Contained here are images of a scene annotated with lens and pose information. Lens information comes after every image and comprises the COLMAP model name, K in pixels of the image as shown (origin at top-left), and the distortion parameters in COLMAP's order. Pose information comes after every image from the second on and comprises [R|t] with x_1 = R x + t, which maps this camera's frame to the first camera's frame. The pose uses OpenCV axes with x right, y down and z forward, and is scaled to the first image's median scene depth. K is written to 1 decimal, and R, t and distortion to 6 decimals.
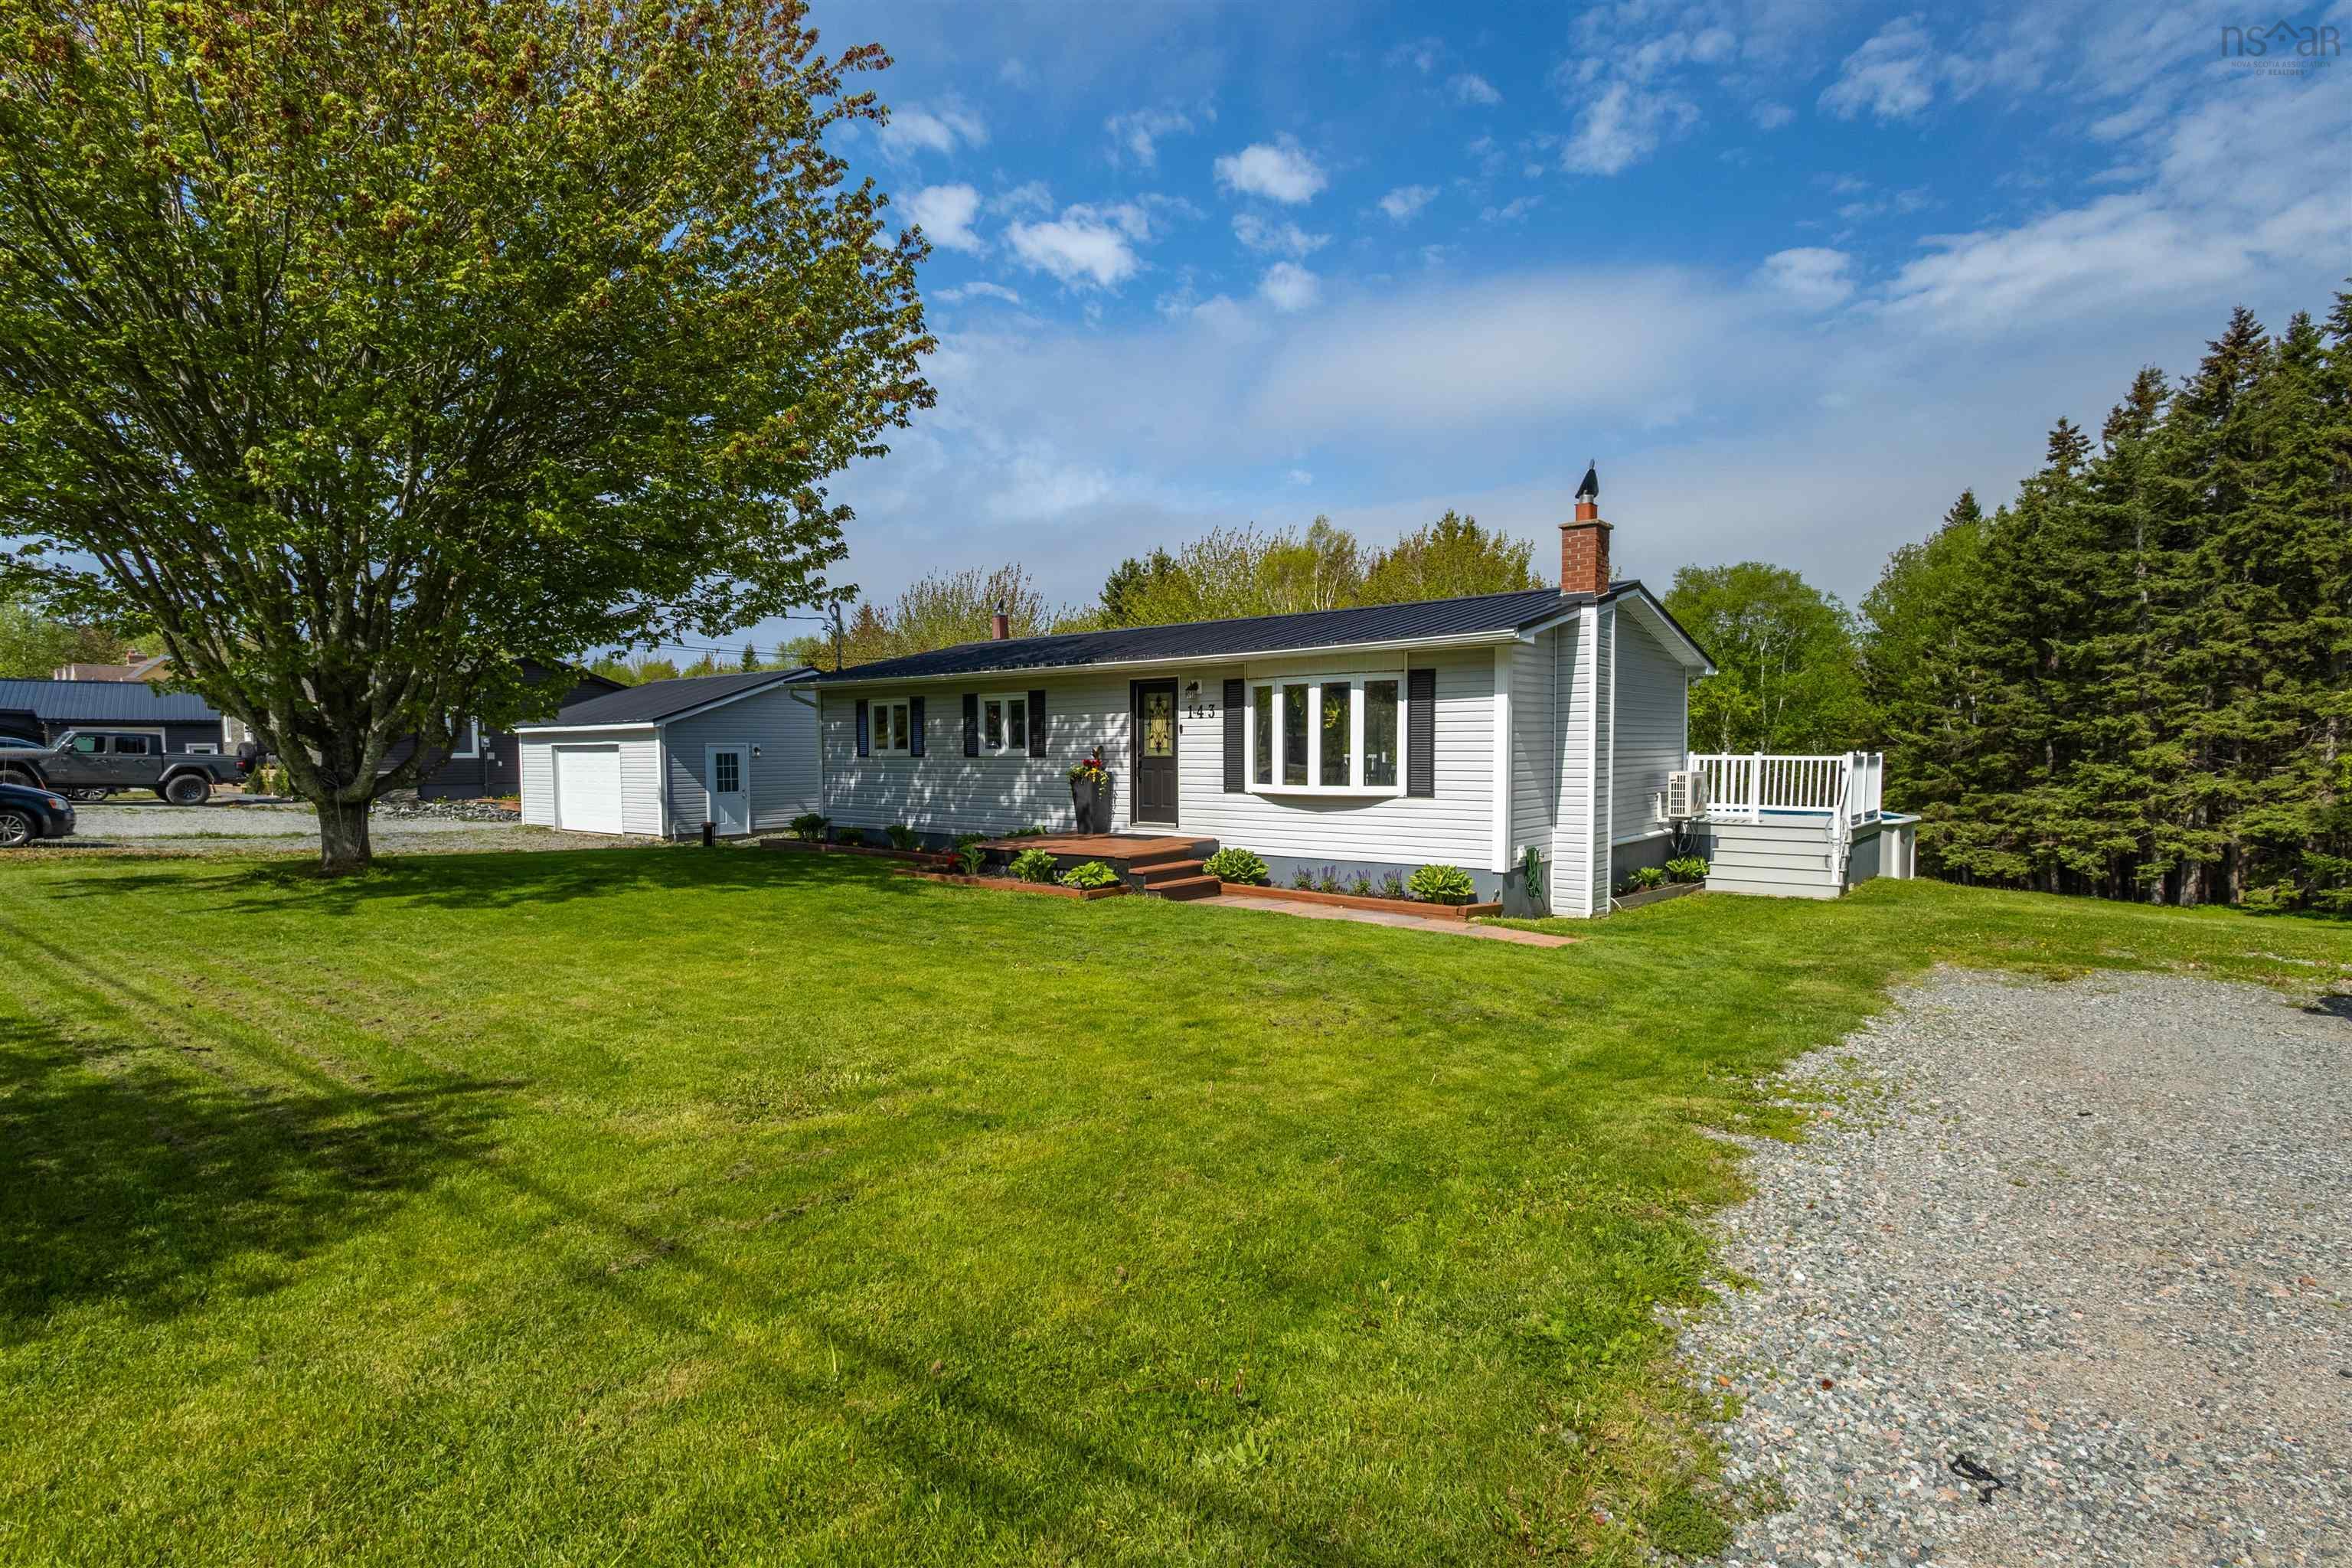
lens RADIAL K [[1118.5, 0, 1156.9], [0, 1118.5, 814.2], [0, 0, 1]] dist [0.009516, 0.001636]
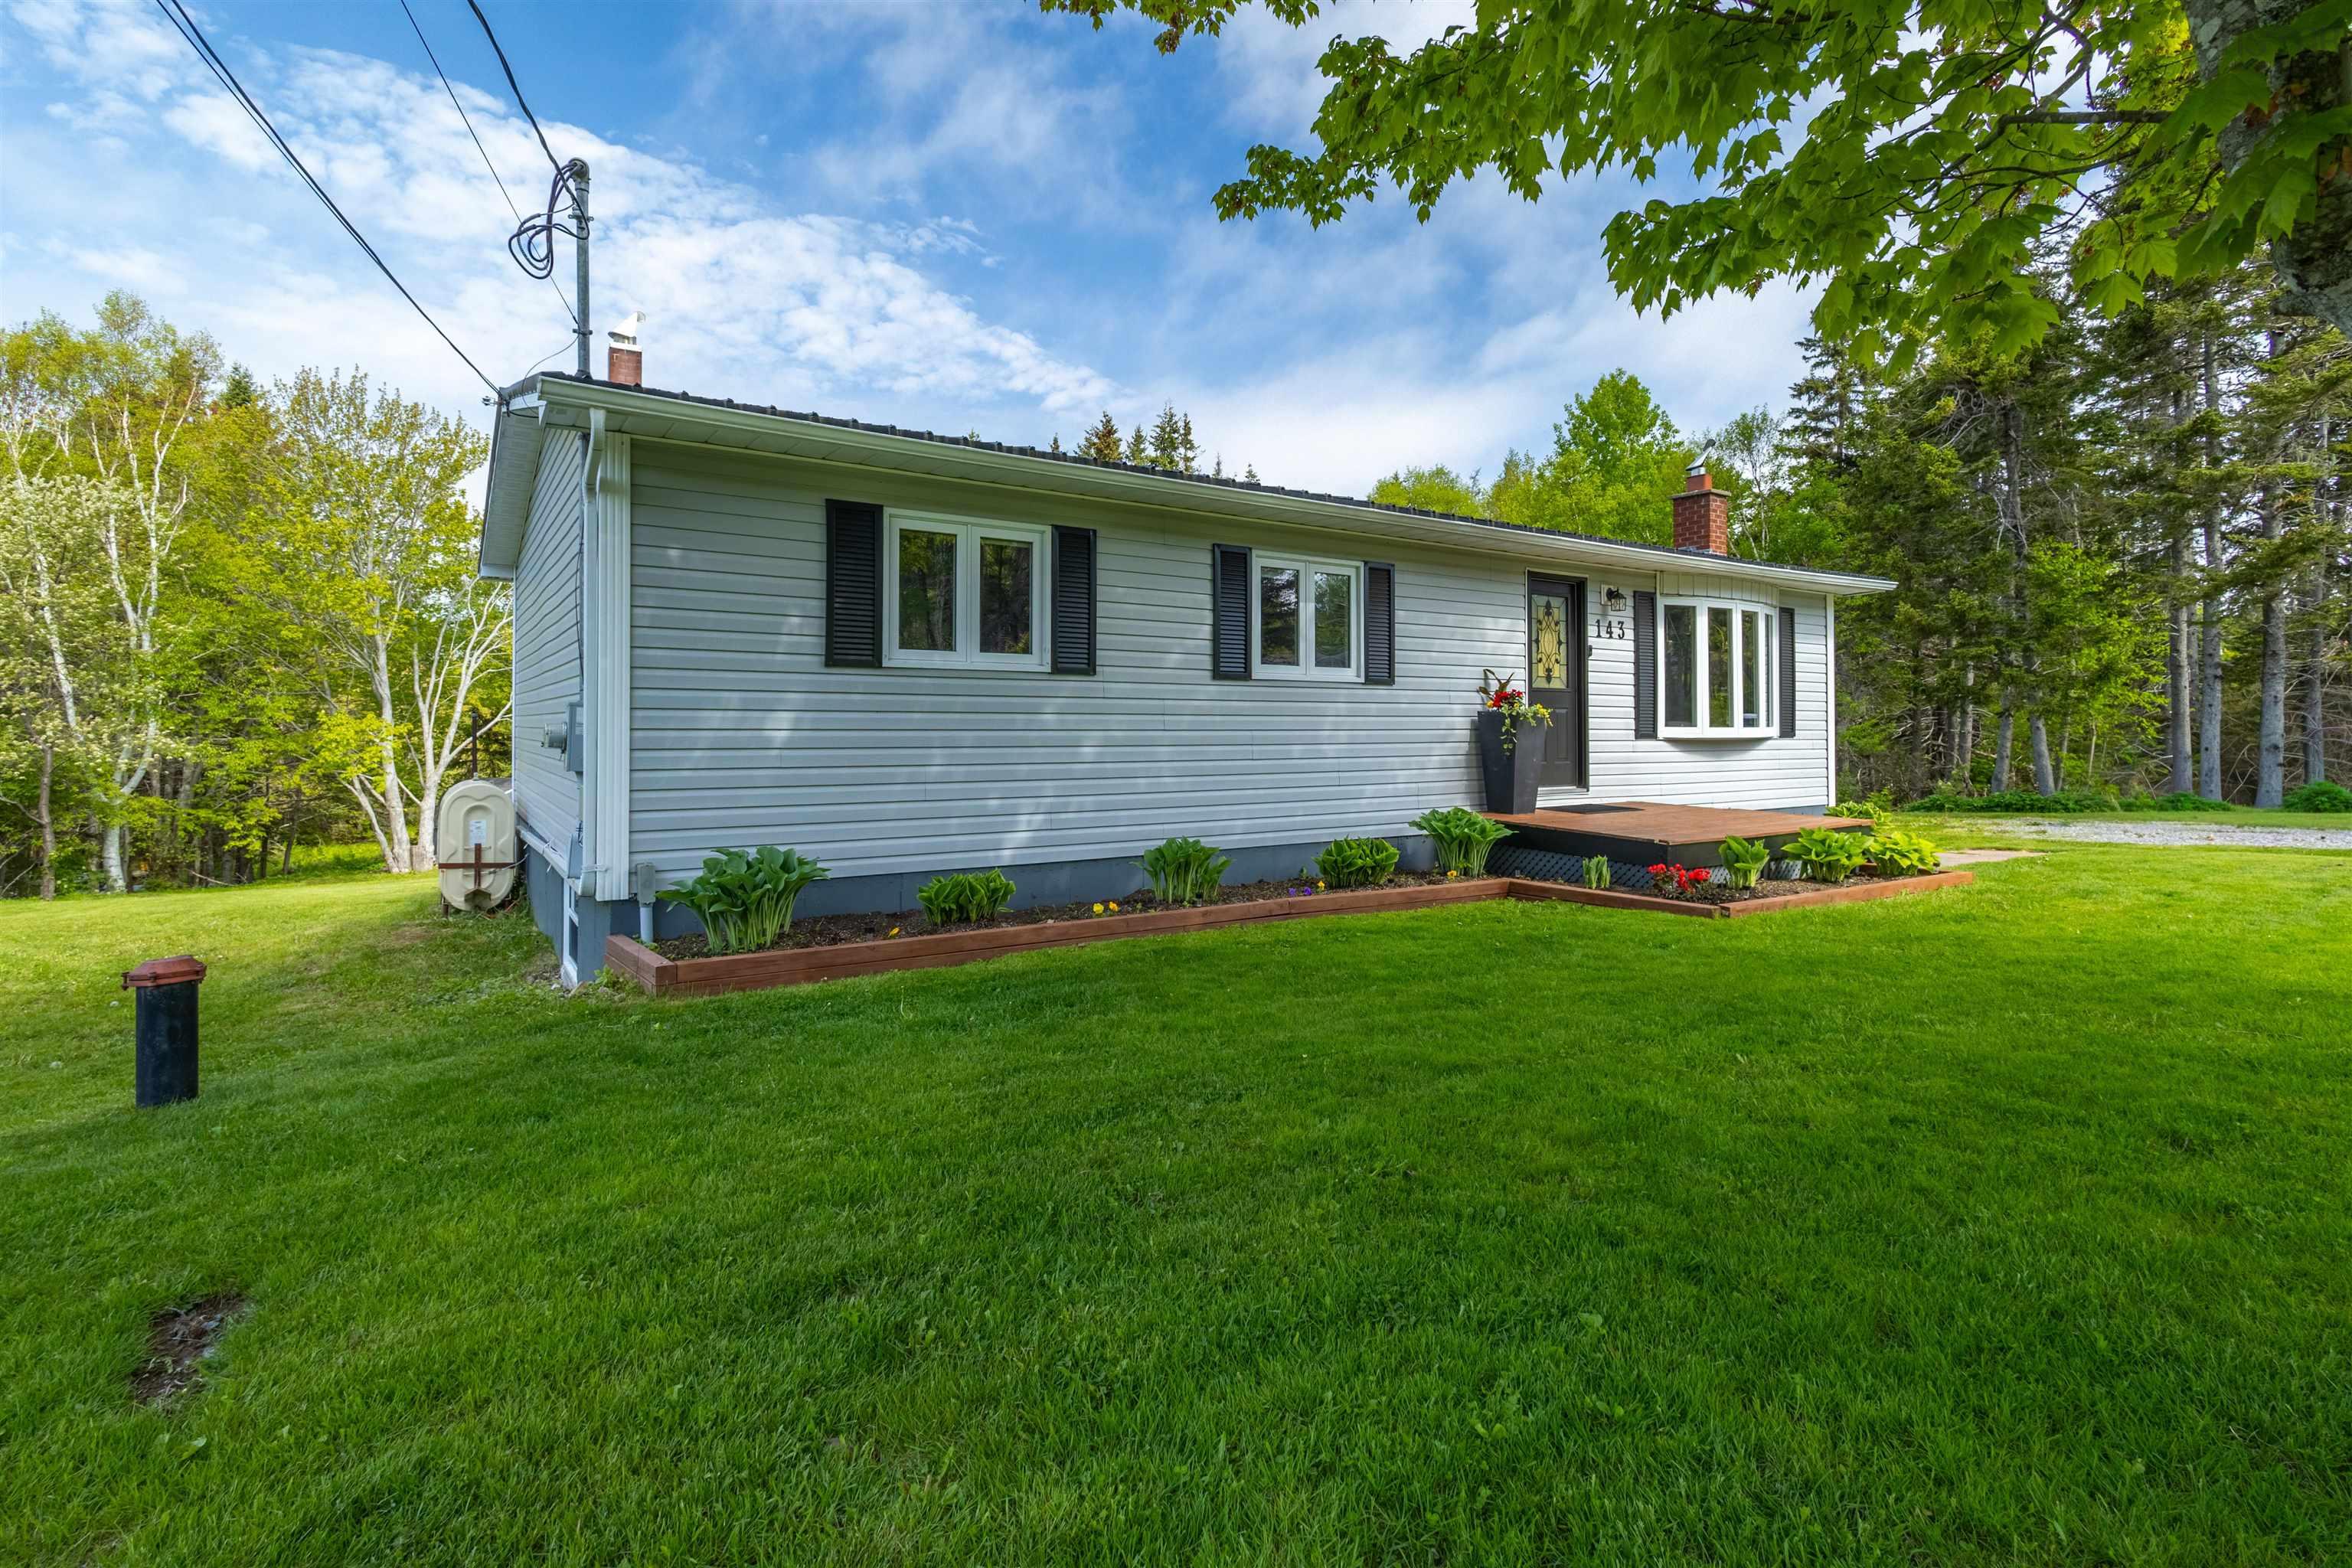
lens RADIAL K [[1118.5, 0, 1164.5], [0, 1118.5, 706.0], [0, 0, 1]] dist [0.009516, 0.001636]
pose [[0.286540, 0.017134, 0.957915, -0.657519], [0.046308, 0.998424, -0.031711, -0.028063], [-0.956948, 0.053445, 0.285295, 0.944134]]
